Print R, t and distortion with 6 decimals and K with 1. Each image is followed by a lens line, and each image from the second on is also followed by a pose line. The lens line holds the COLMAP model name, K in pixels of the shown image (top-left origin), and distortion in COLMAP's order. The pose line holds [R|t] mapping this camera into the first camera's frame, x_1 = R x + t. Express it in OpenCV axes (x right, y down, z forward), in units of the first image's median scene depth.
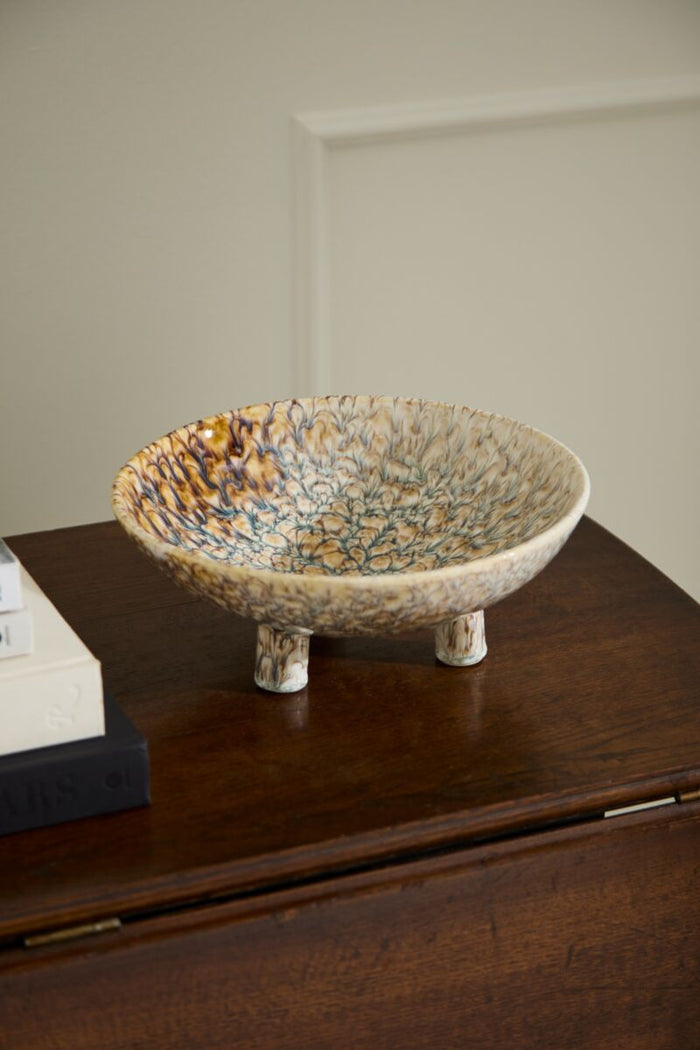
lens RADIAL K [[2140.0, 0, 350.0], [0, 2140.0, 525.0], [0, 0, 1]] dist [-0.010659, -0.068664]
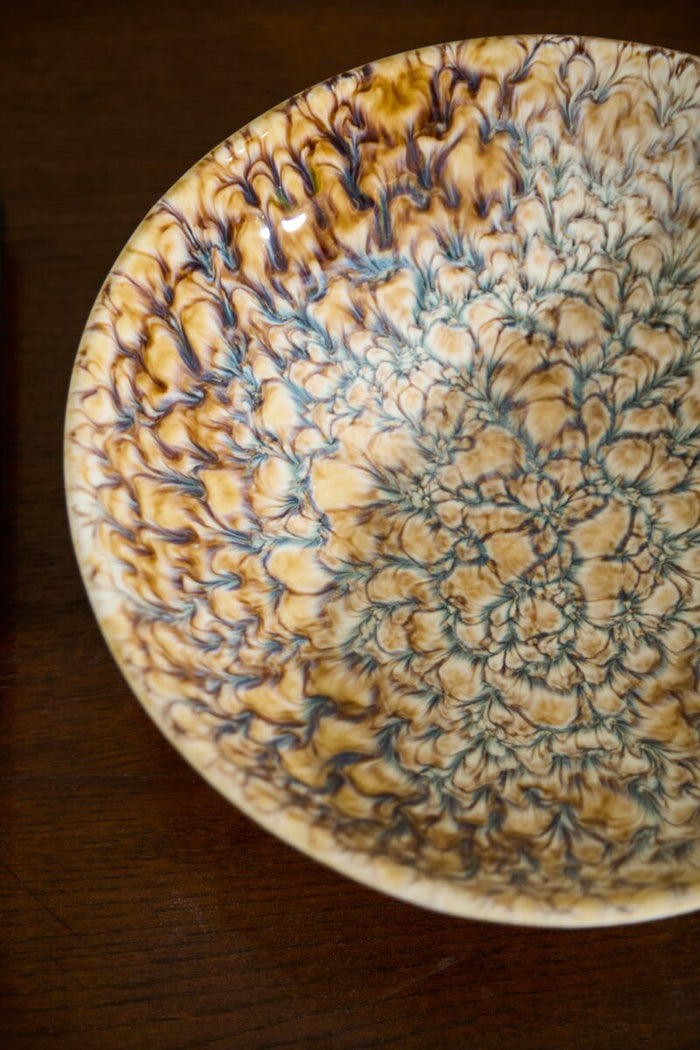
lens RADIAL K [[2140.0, 0, 350.0], [0, 2140.0, 525.0], [0, 0, 1]] dist [-0.010659, -0.068664]
pose [[0.935766, 0.322237, -0.143196, 0.029747], [-0.158175, 0.746528, 0.646279, -0.286349], [0.315155, -0.582116, 0.749545, 0.570058]]
